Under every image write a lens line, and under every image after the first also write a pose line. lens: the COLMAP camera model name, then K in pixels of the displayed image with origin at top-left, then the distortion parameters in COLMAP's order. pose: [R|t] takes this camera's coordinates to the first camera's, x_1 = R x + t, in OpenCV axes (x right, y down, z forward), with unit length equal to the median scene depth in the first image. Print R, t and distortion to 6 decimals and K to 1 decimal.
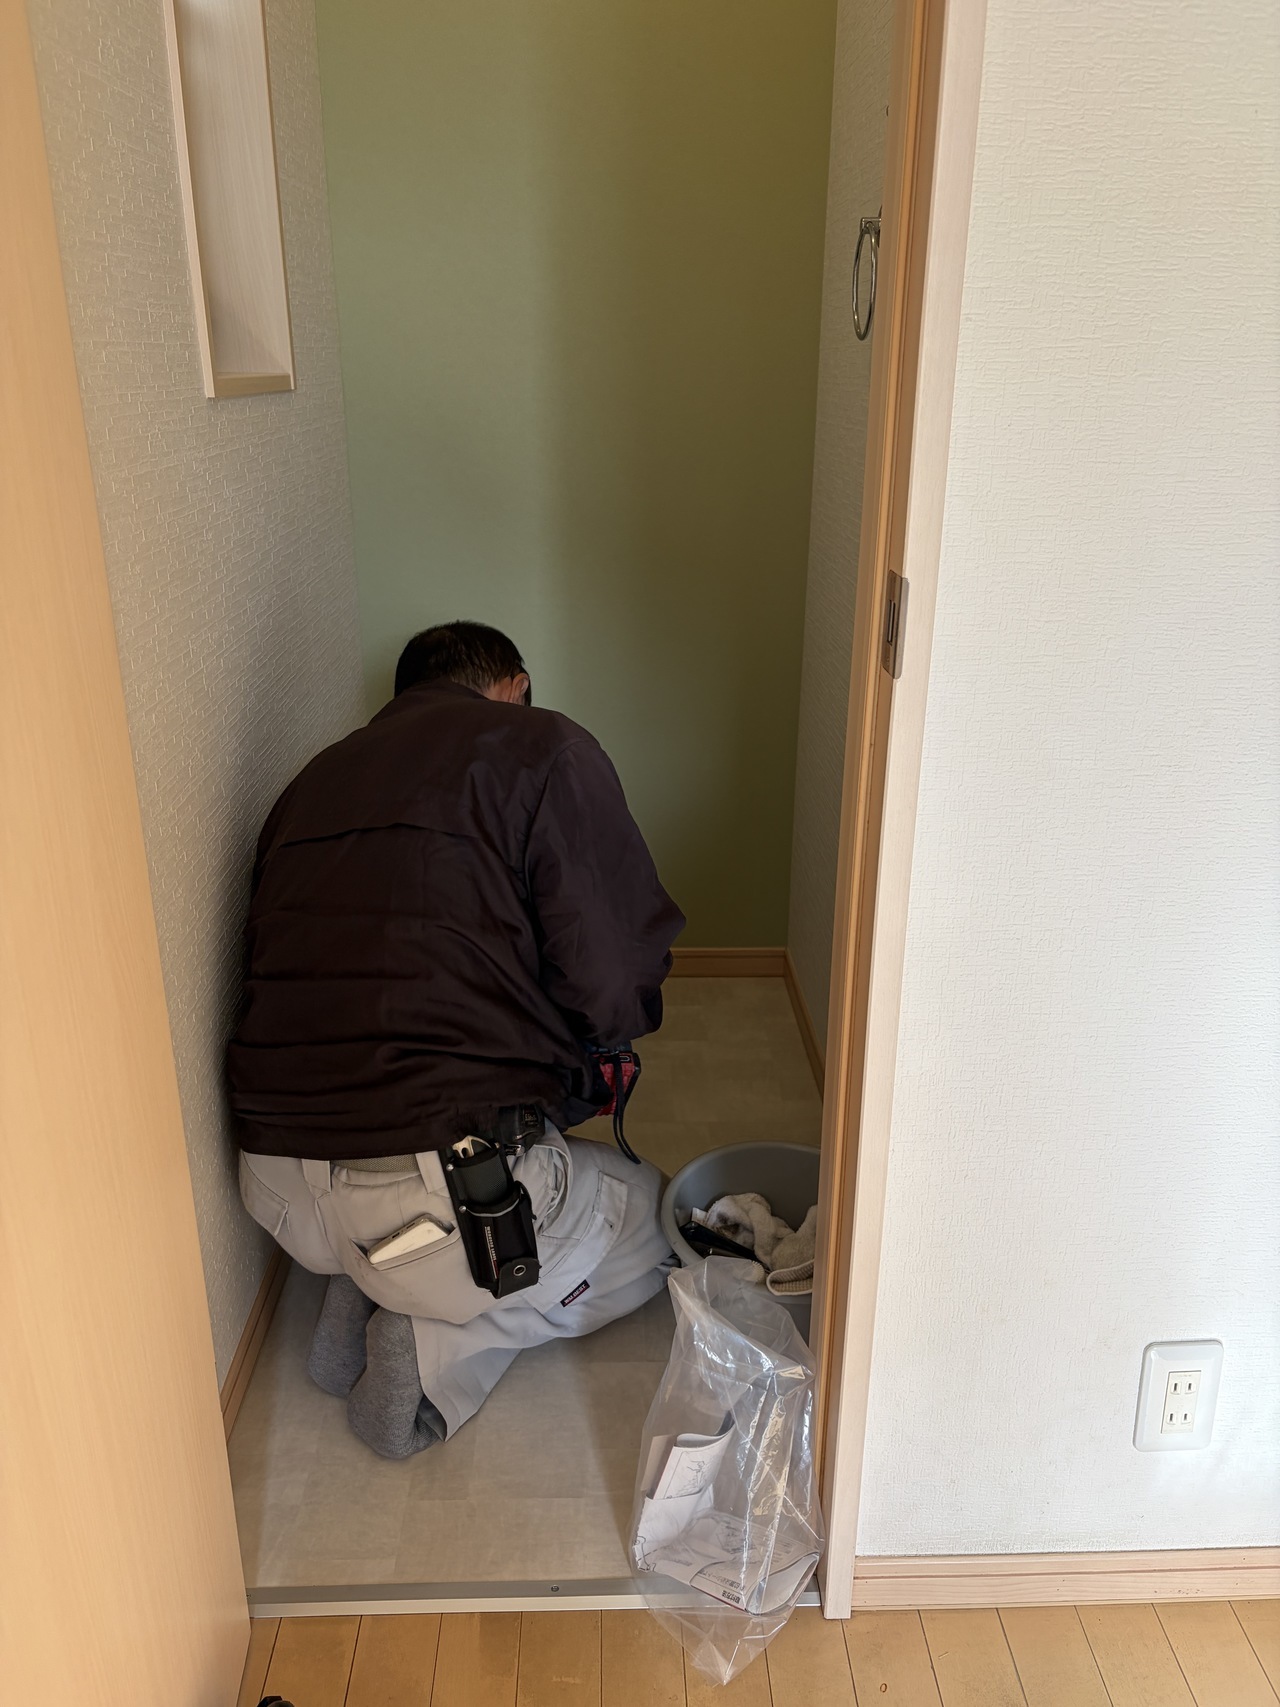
lens RADIAL K [[1307.0, 0, 641.4], [0, 1307.0, 855.5], [0, 0, 1]] dist [0.015507, 0.009183]
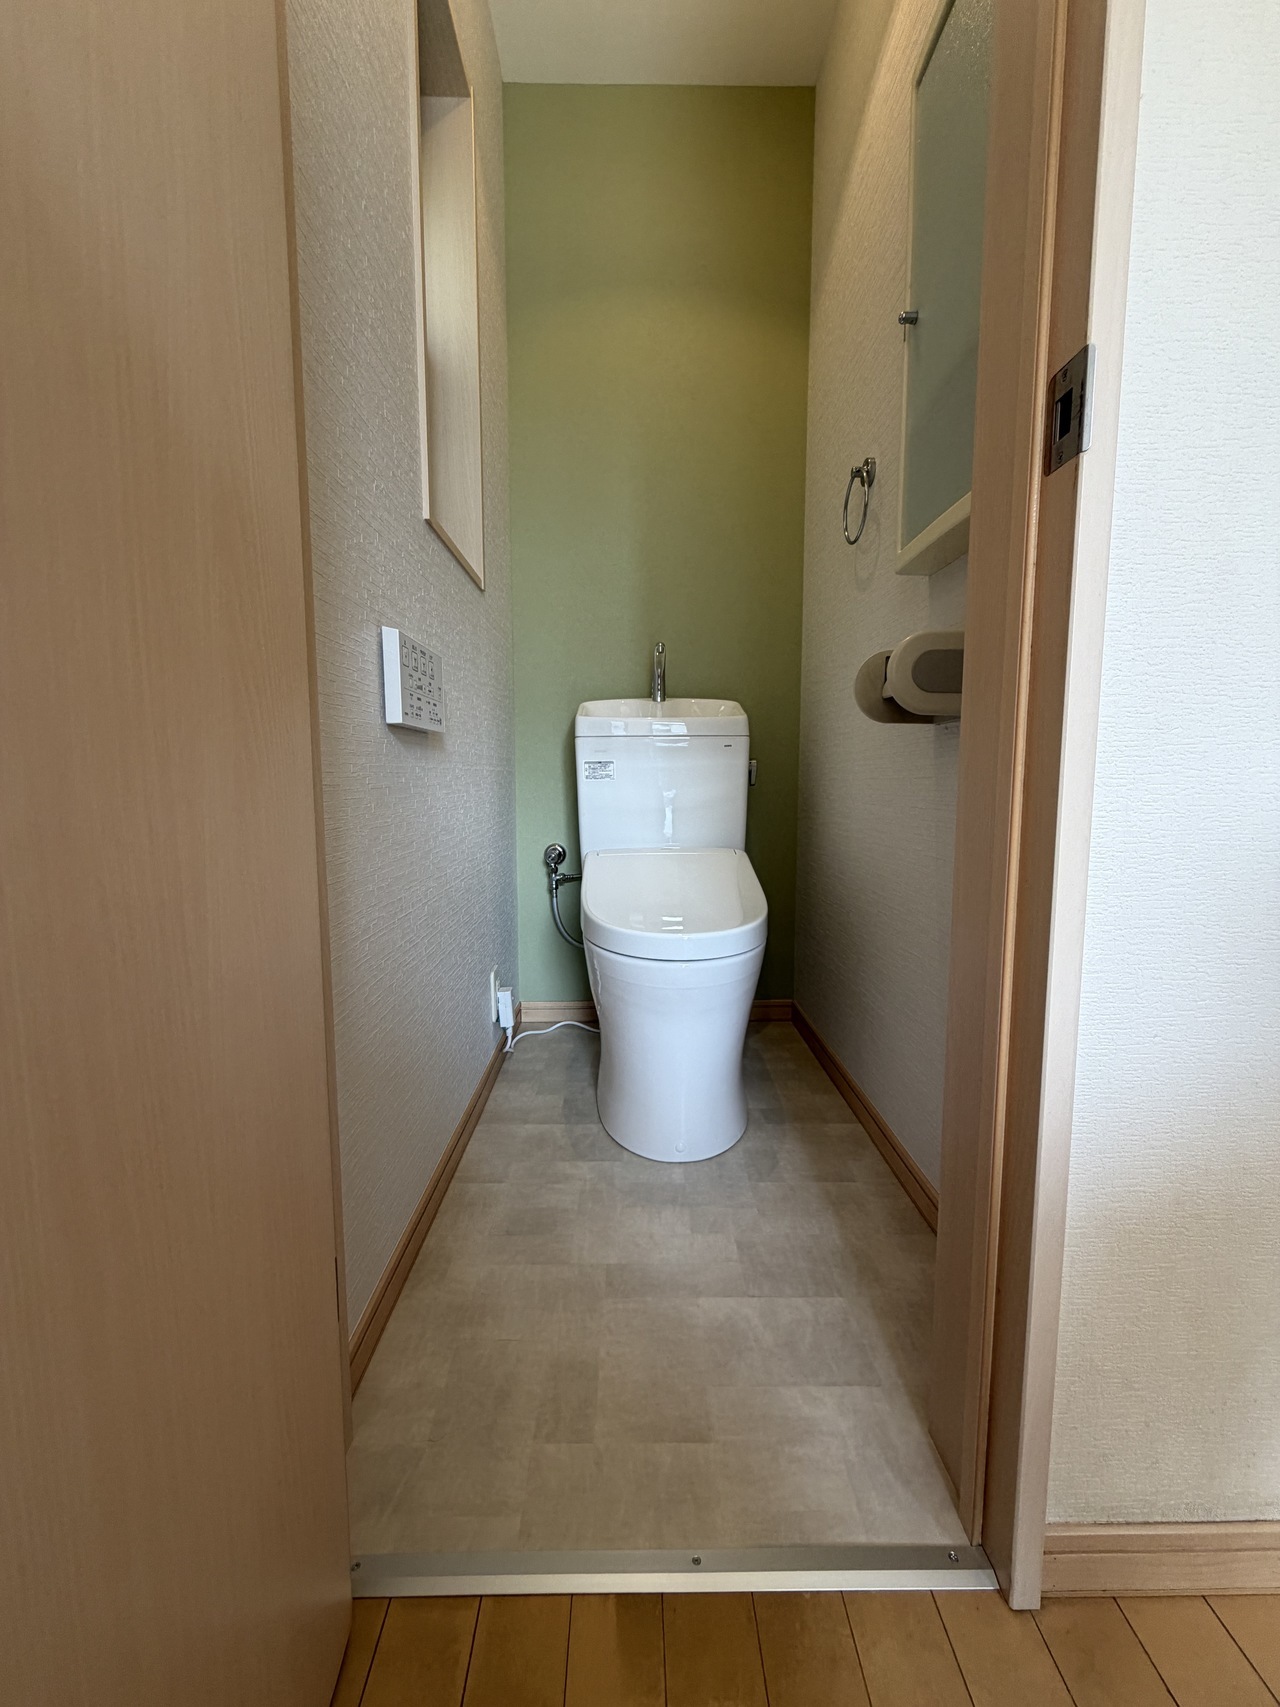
lens RADIAL K [[684.9, 0, 638.8], [0, 684.9, 846.9], [0, 0, 1]] dist [0.003351, -0.000122]
pose [[0.999843, -0.004420, -0.017170, -0.096186], [-0.000240, 0.964968, -0.262369, 0.211848], [0.017728, 0.262332, 0.964815, 0.422171]]
